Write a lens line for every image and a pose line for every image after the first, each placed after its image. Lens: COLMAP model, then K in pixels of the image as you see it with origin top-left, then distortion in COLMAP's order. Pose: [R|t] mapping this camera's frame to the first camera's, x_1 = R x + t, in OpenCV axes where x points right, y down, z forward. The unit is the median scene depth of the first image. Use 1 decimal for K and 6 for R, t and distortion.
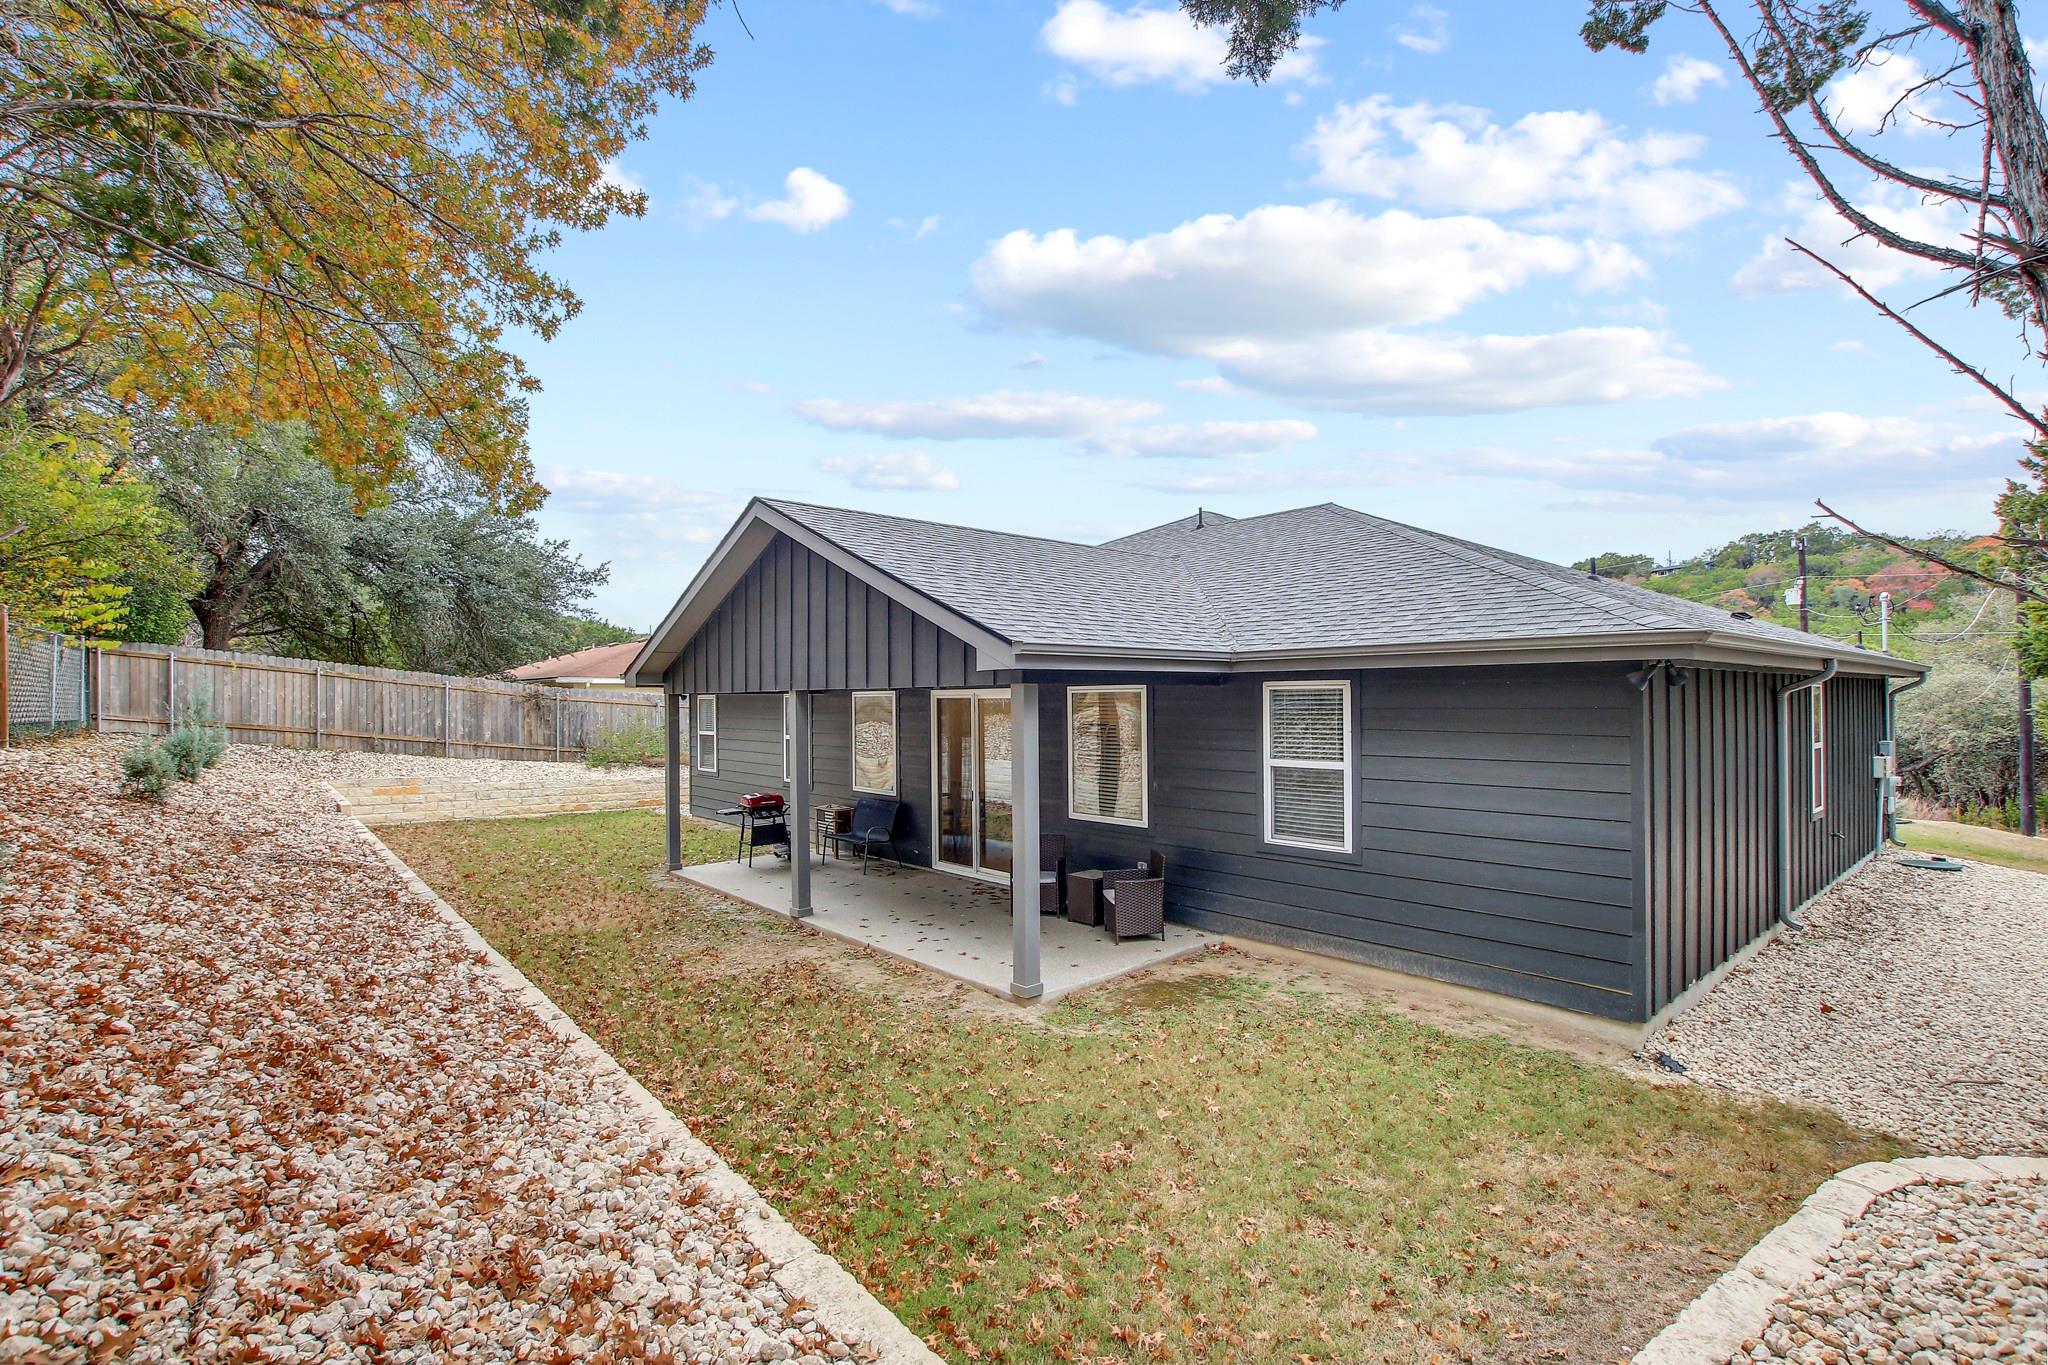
lens RADIAL K [[948.5, 0, 1016.5], [0, 948.5, 680.8], [0, 0, 1]] dist [-0.032072, 0.008189]
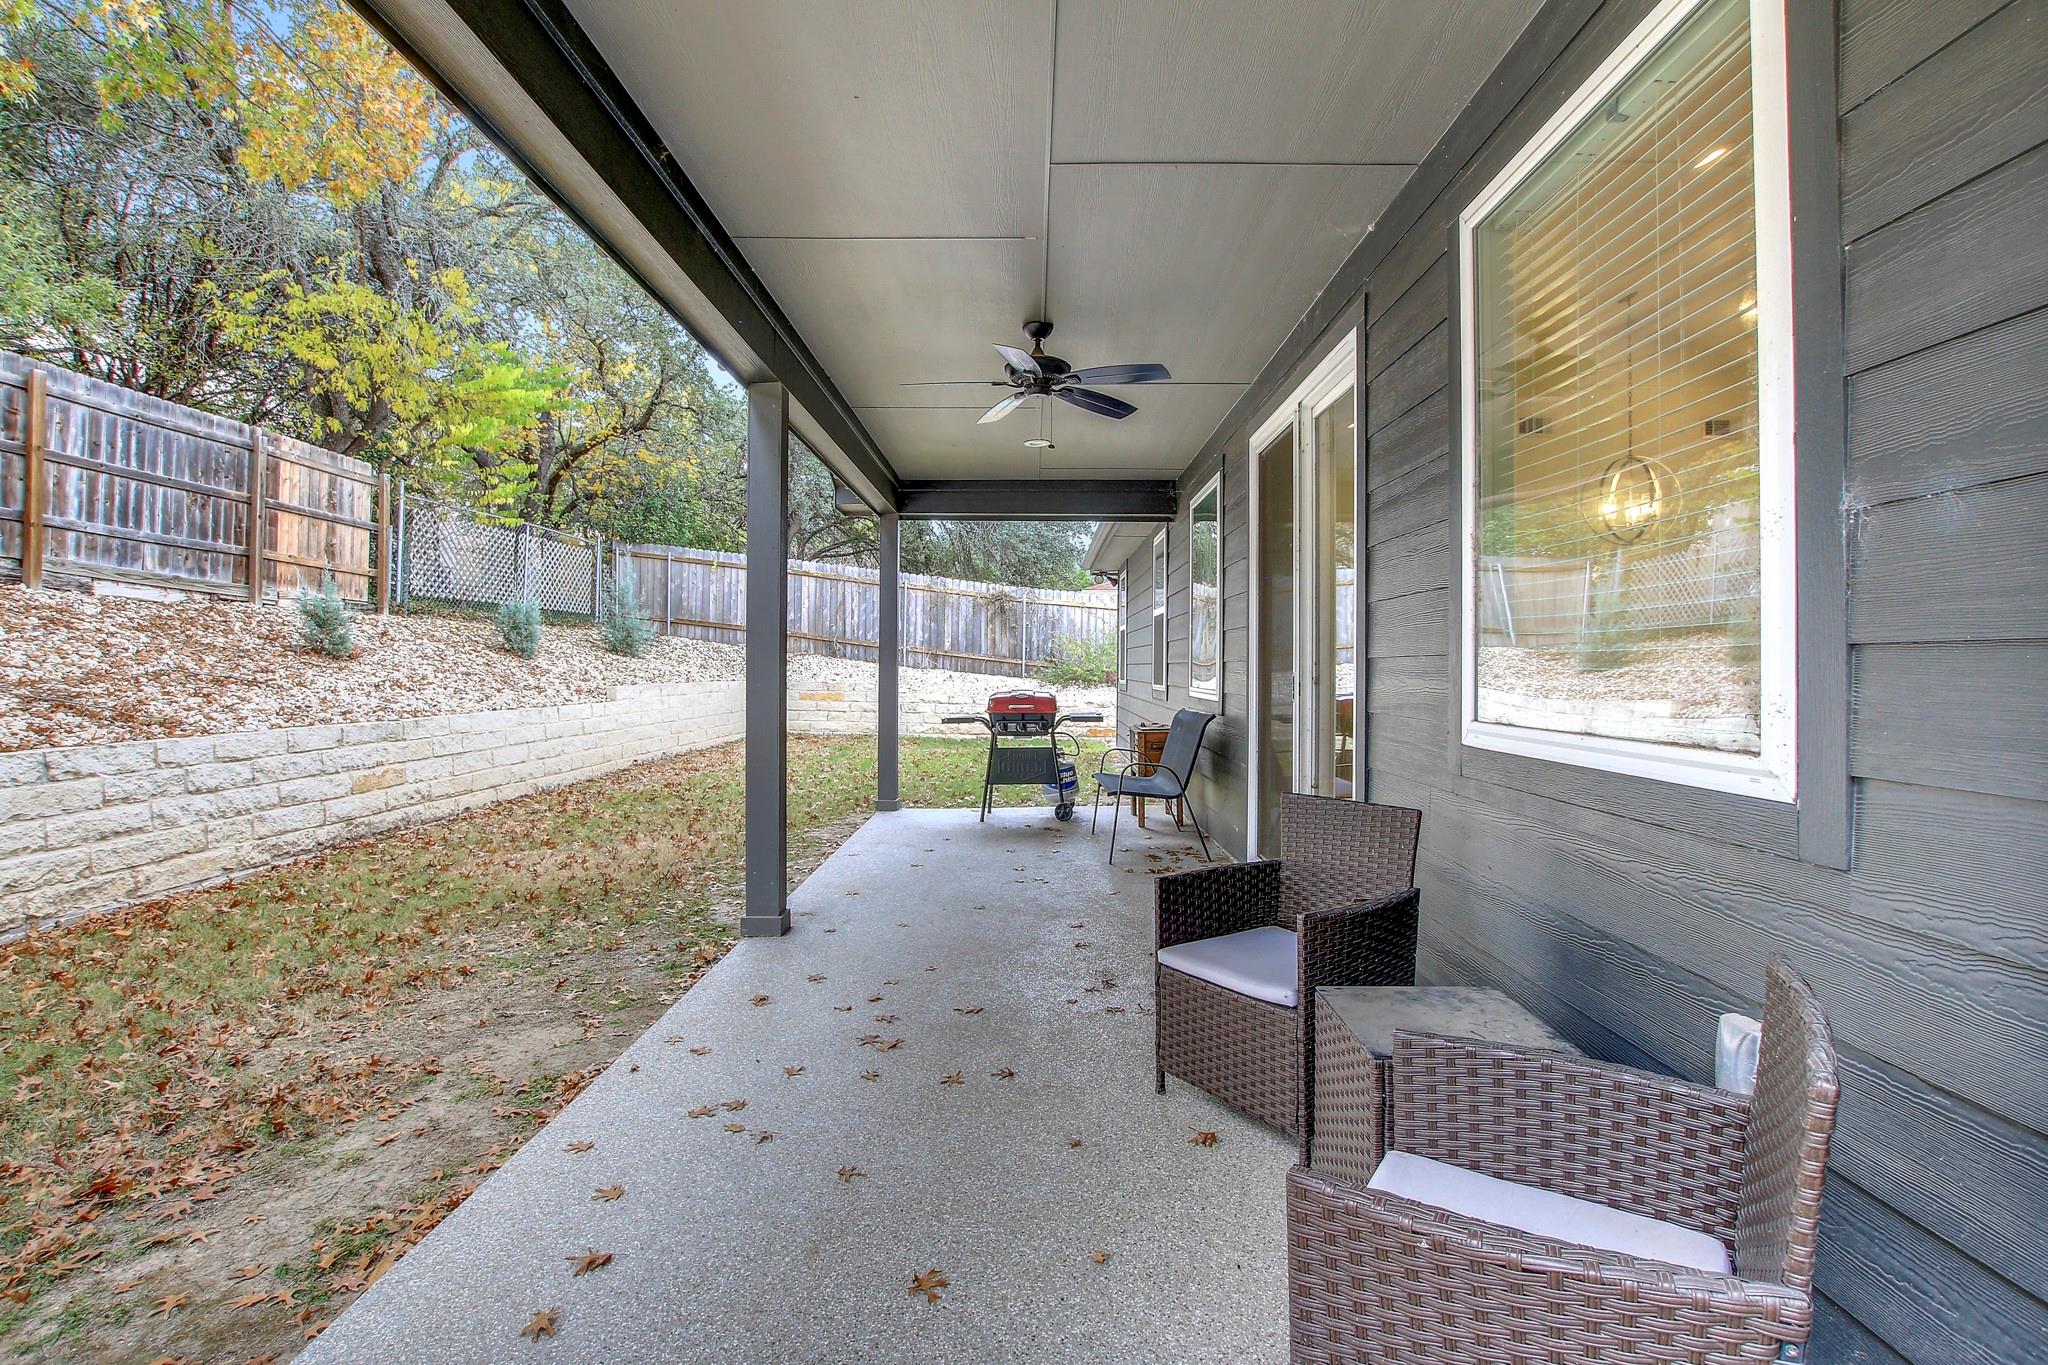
lens RADIAL K [[948.5, 0, 1016.5], [0, 948.5, 680.8], [0, 0, 1]] dist [-0.032072, 0.008189]
pose [[0.727358, 0.019600, -0.685979, 0.078638], [-0.001203, 0.999627, 0.027285, 0.076240], [0.686258, -0.019020, 0.727110, 0.465556]]
